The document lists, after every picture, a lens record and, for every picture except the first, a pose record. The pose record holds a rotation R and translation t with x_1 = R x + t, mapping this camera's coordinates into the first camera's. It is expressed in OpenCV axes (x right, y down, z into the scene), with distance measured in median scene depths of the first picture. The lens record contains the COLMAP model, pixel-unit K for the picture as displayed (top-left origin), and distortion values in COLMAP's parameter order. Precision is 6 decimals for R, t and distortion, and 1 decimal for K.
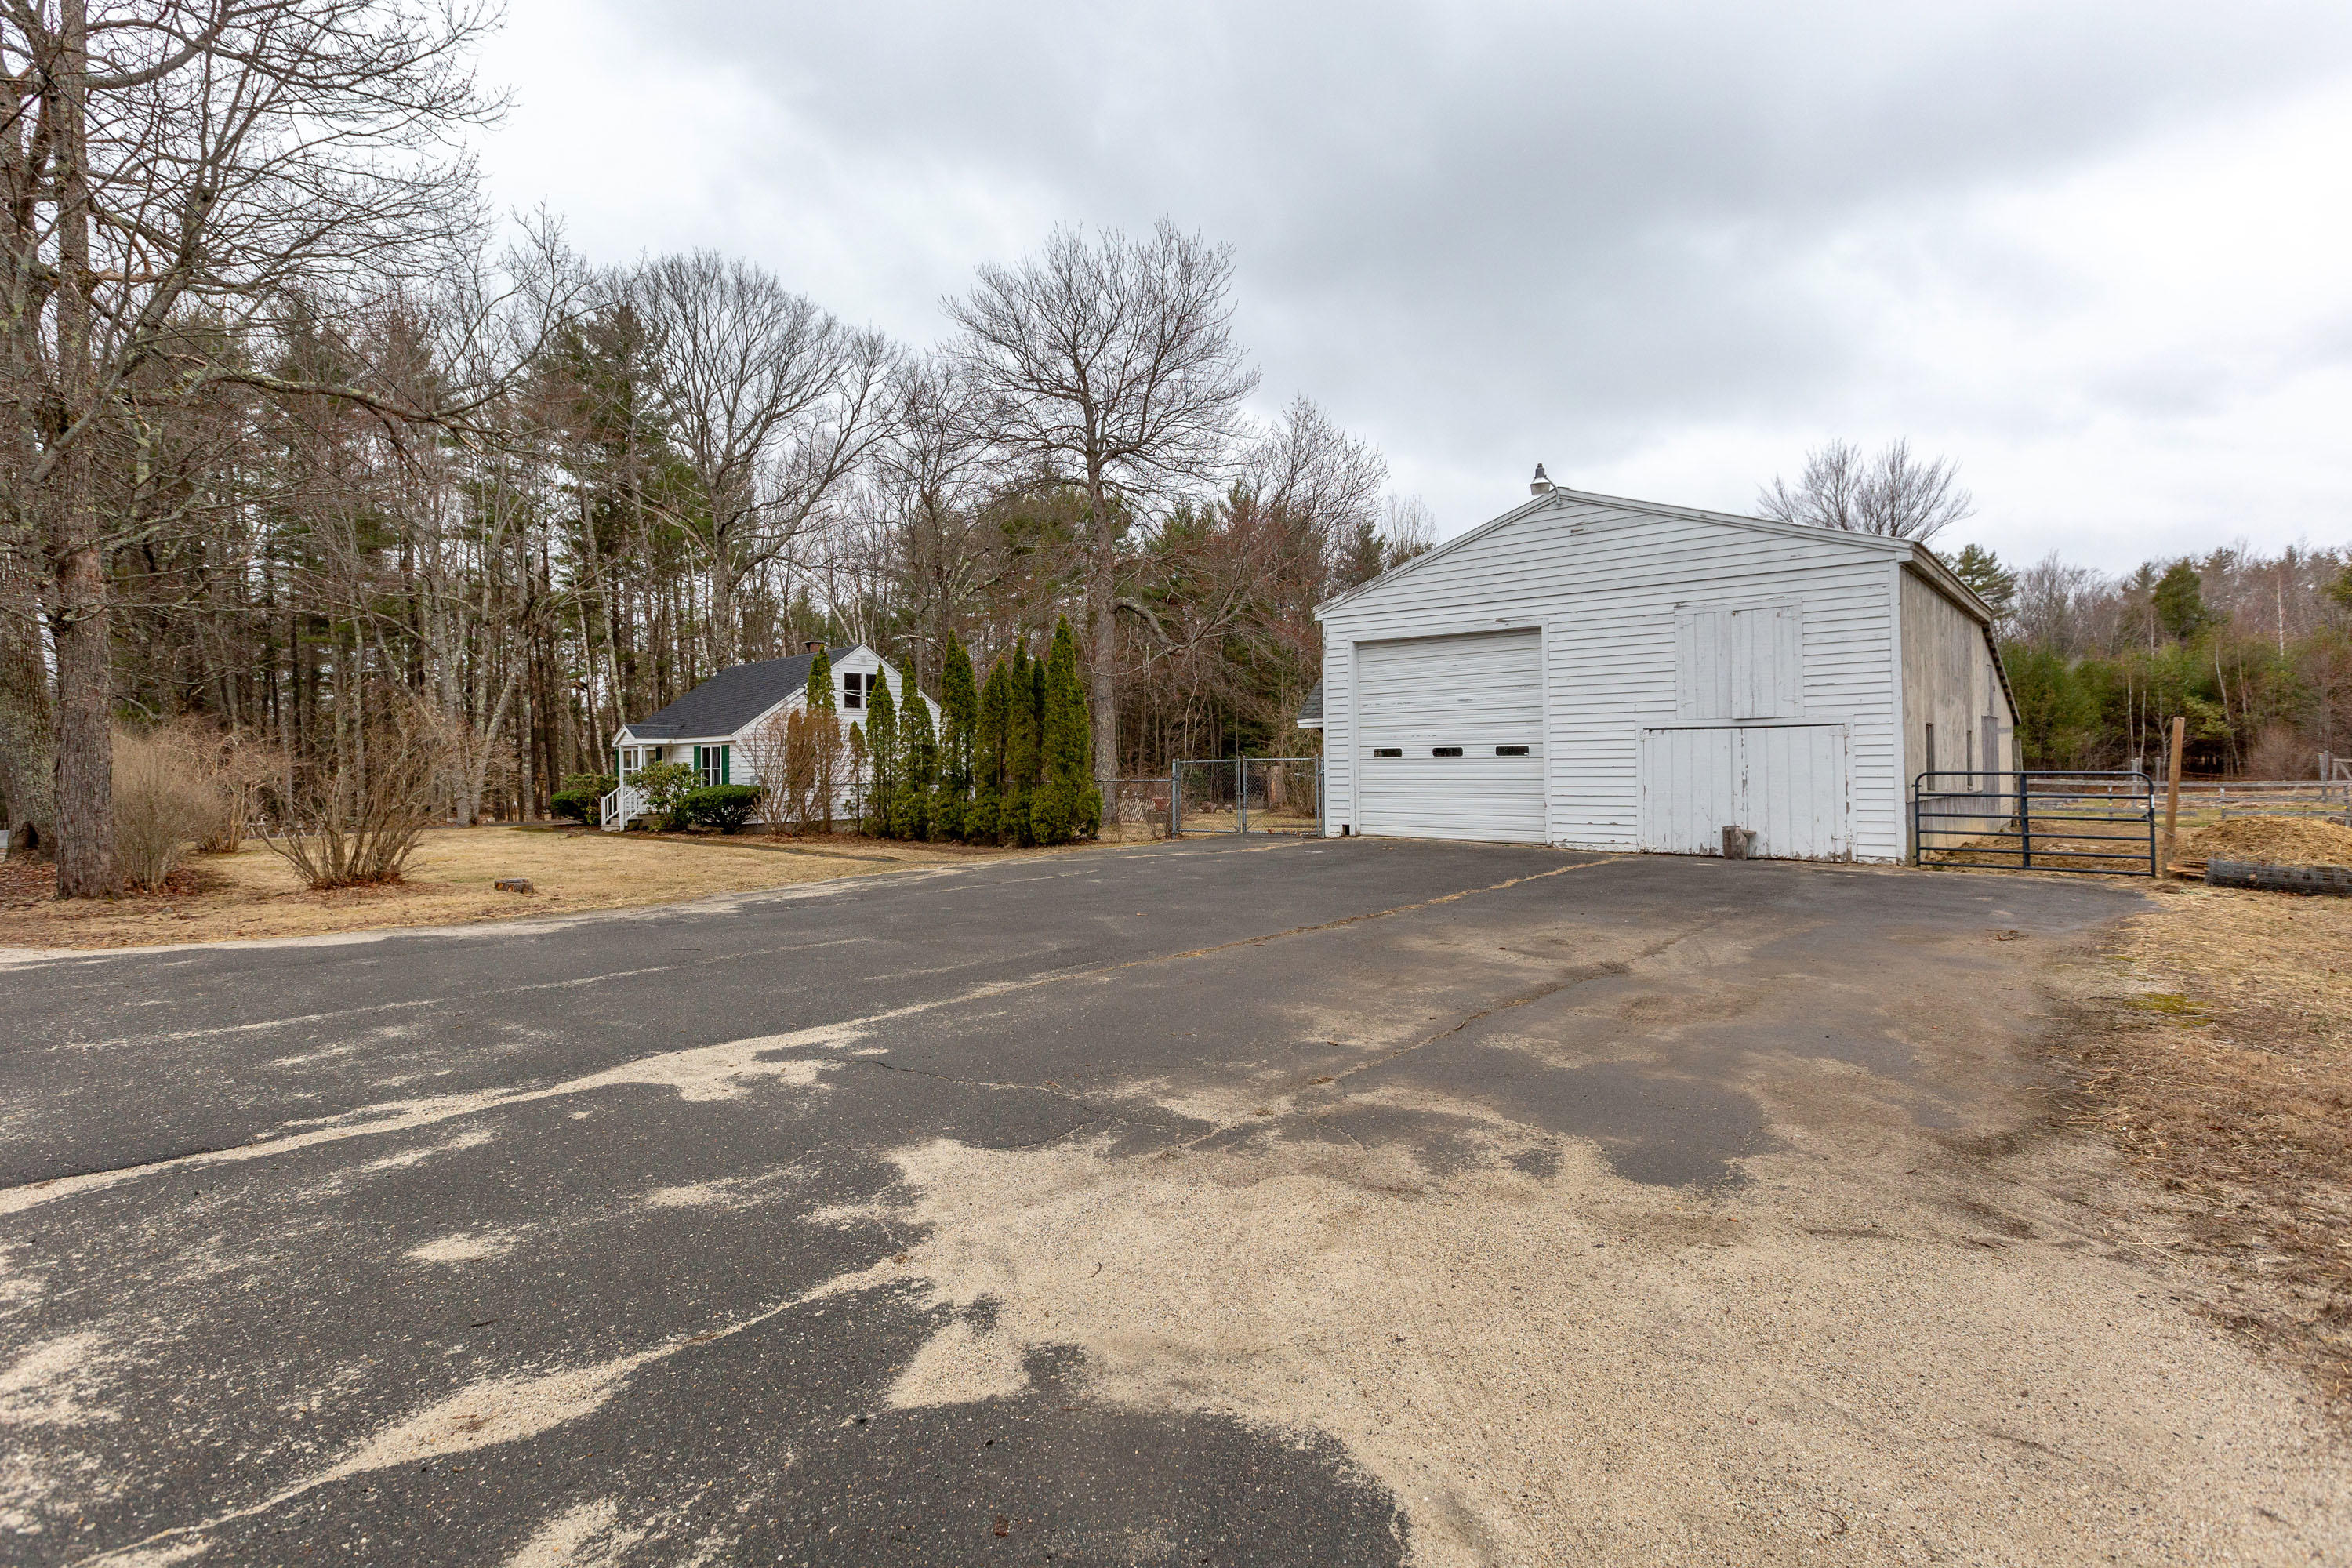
lens RADIAL K [[1104.1, 0, 1176.0], [0, 1104.1, 784.0], [0, 0, 1]] dist [-0.002804, -0.001223]
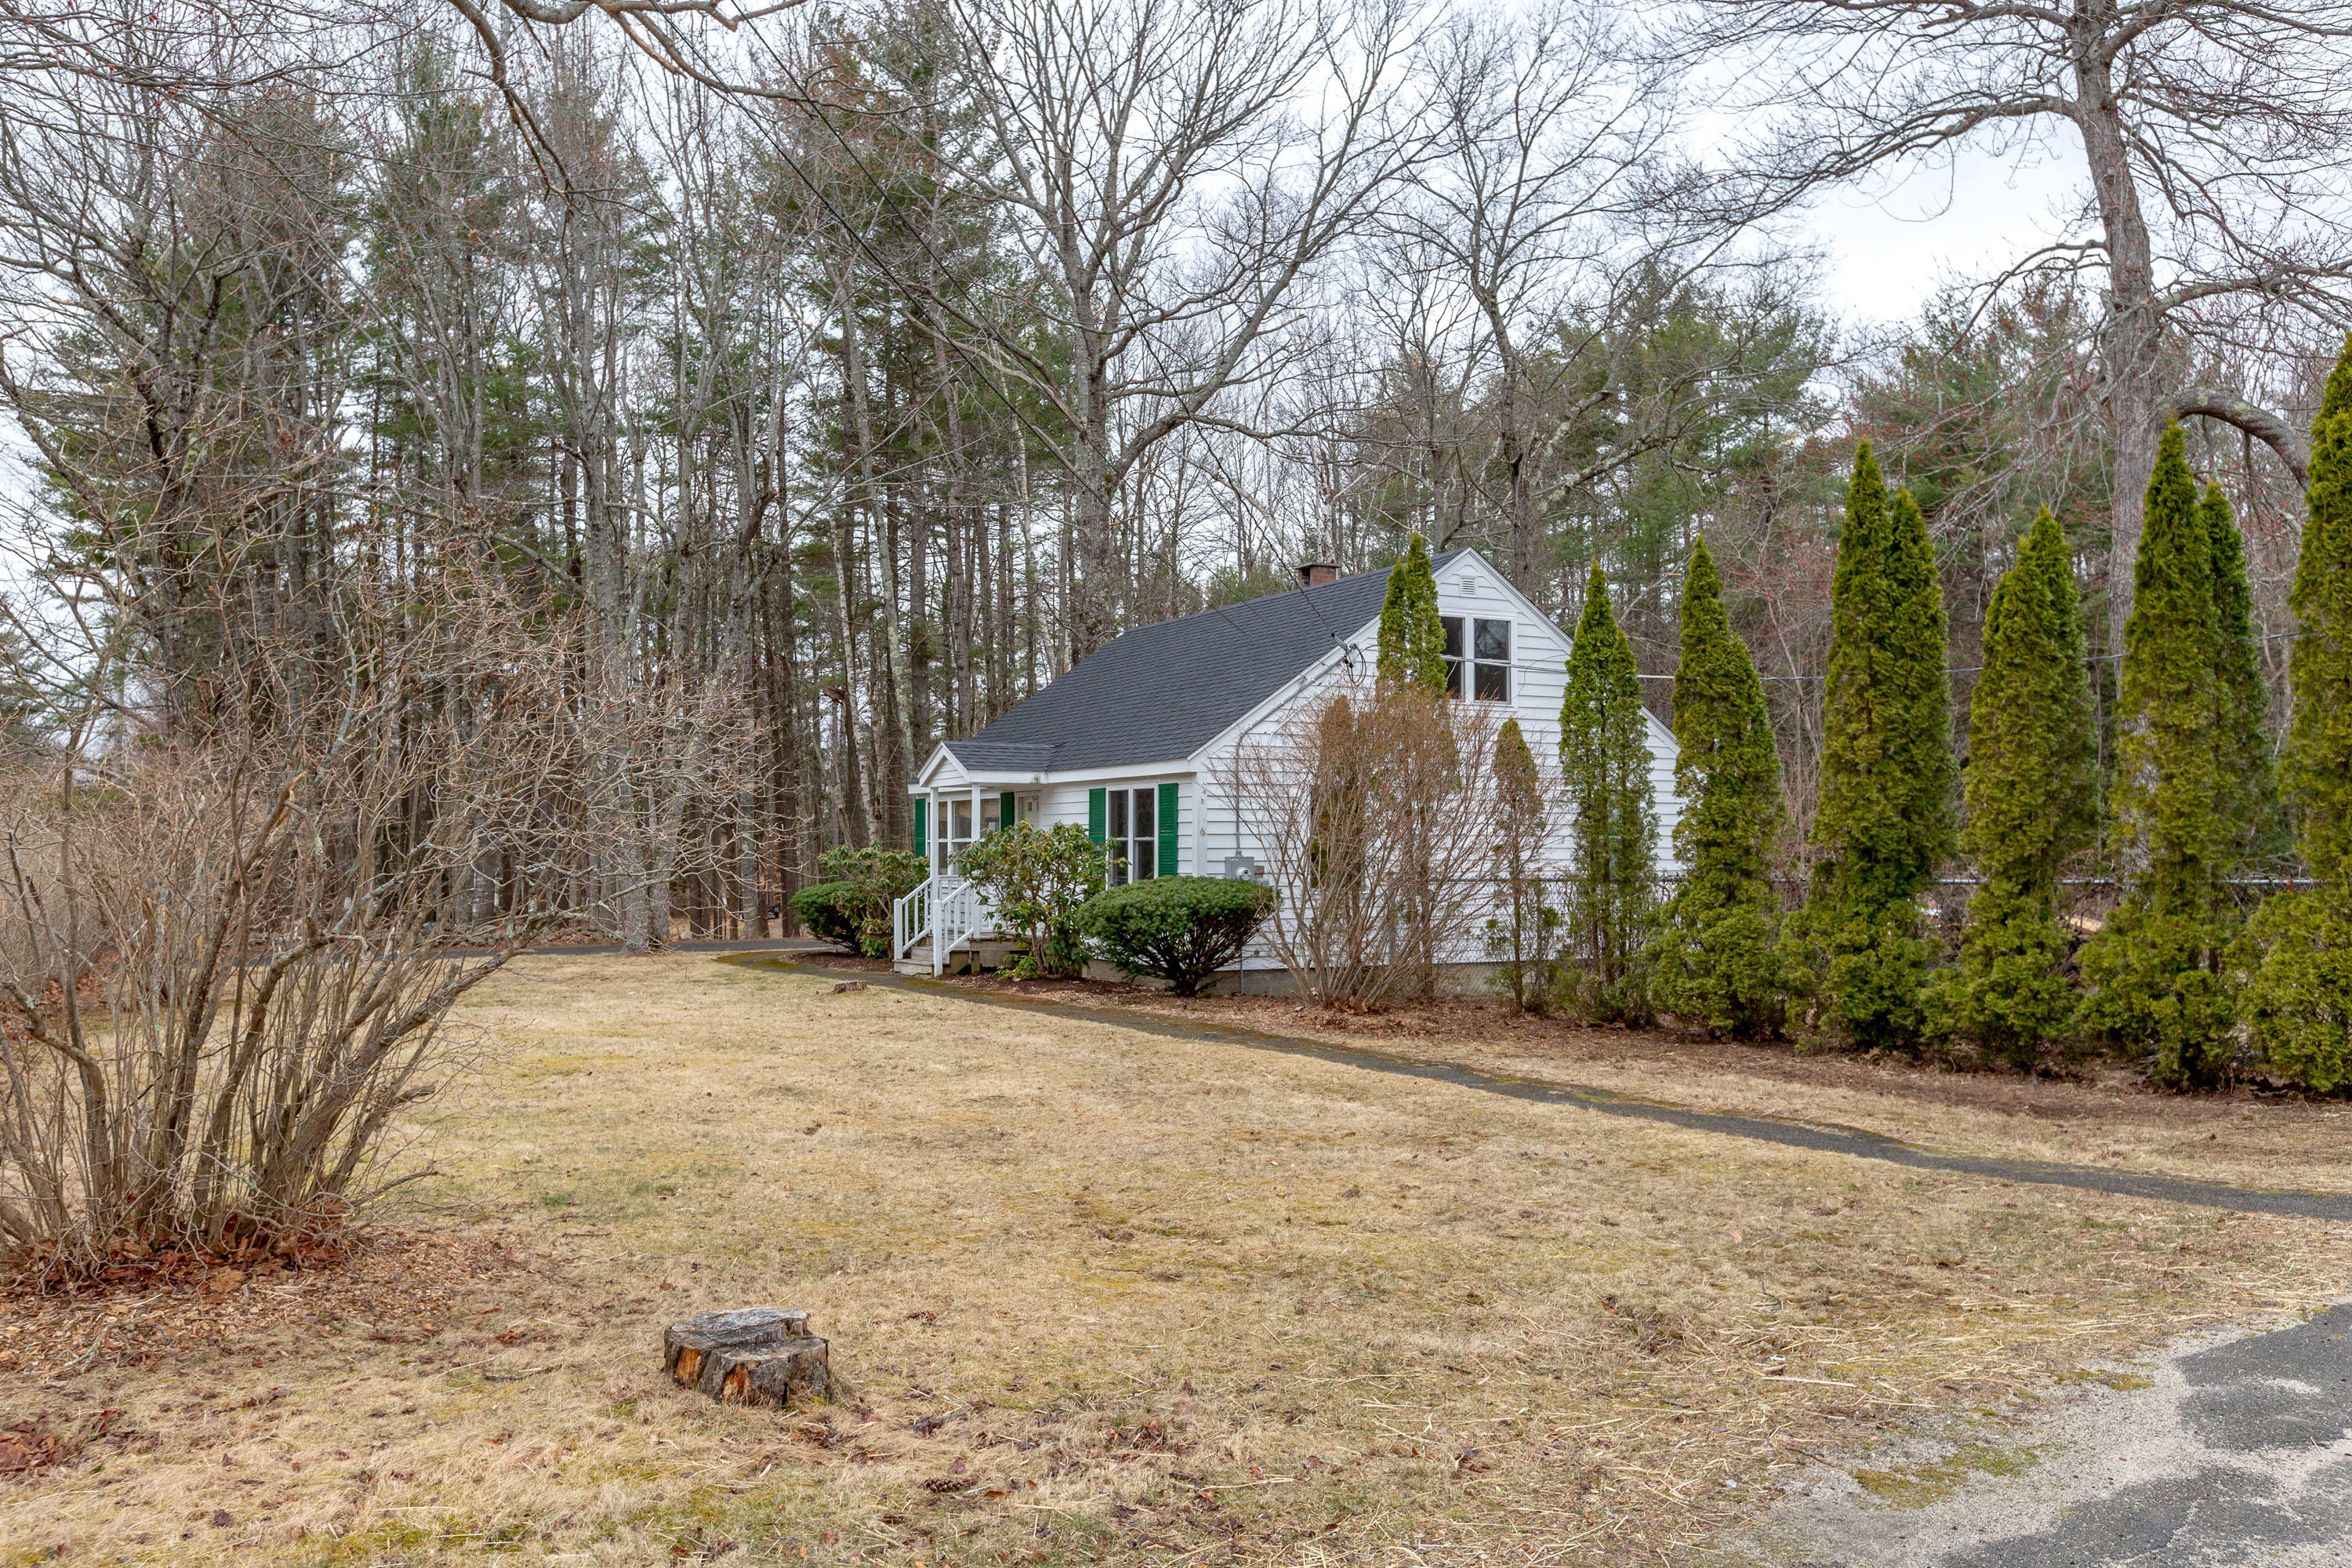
lens RADIAL K [[1918.8, 0, 1174.2], [0, 1918.8, 851.9], [0, 0, 1]] dist [0.005699, -0.000136]
pose [[0.952830, 0.012240, -0.303256, -0.173762], [-0.017192, 0.999759, -0.013666, 0.001219], [0.303016, 0.018235, 0.952811, 0.282496]]
